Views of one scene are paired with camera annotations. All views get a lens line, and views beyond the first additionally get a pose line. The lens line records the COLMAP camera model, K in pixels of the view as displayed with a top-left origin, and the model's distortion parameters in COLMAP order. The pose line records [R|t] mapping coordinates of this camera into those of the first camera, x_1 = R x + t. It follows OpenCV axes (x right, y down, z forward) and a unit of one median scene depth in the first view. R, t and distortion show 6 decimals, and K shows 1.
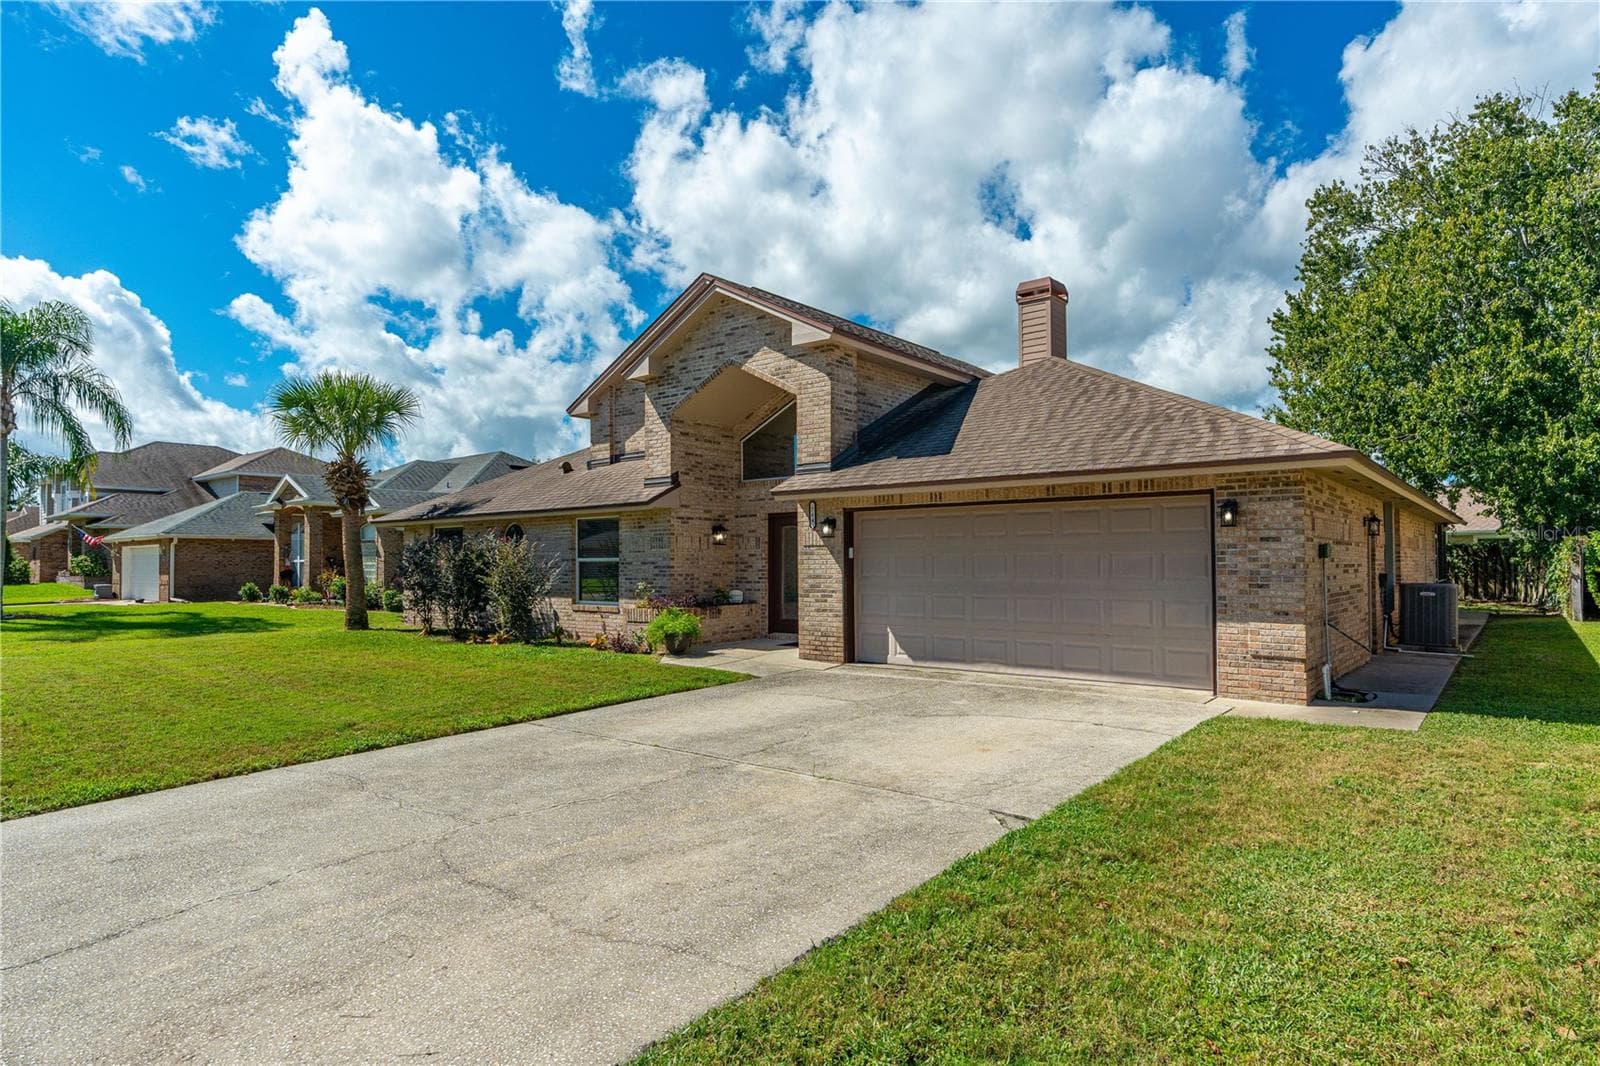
lens RADIAL K [[890.7, 0, 800.5], [0, 890.7, 543.7], [0, 0, 1]] dist [0.007006, 0.000350]
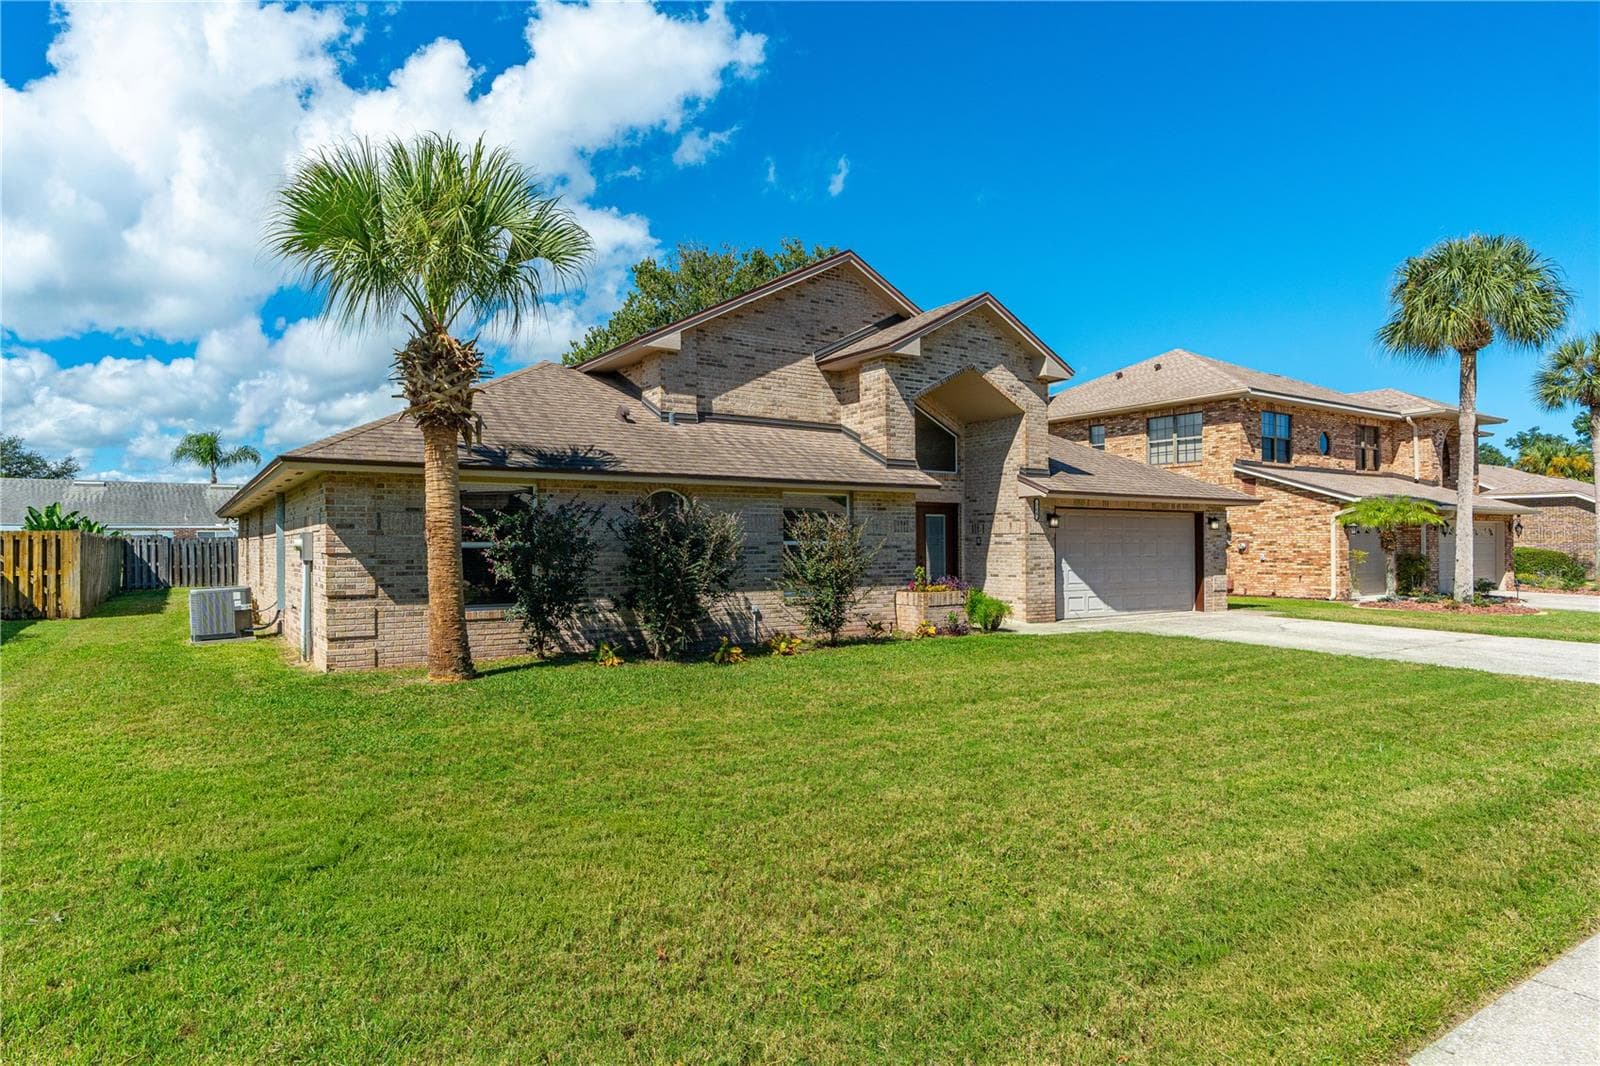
lens RADIAL K [[890.7, 0, 799.1], [0, 890.7, 537.2], [0, 0, 1]] dist [0.007006, 0.000350]
pose [[0.291386, 0.018992, 0.956417, -1.077577], [-0.013026, 0.999789, -0.015885, 0.026692], [-0.956517, -0.007830, 0.291572, 0.786668]]
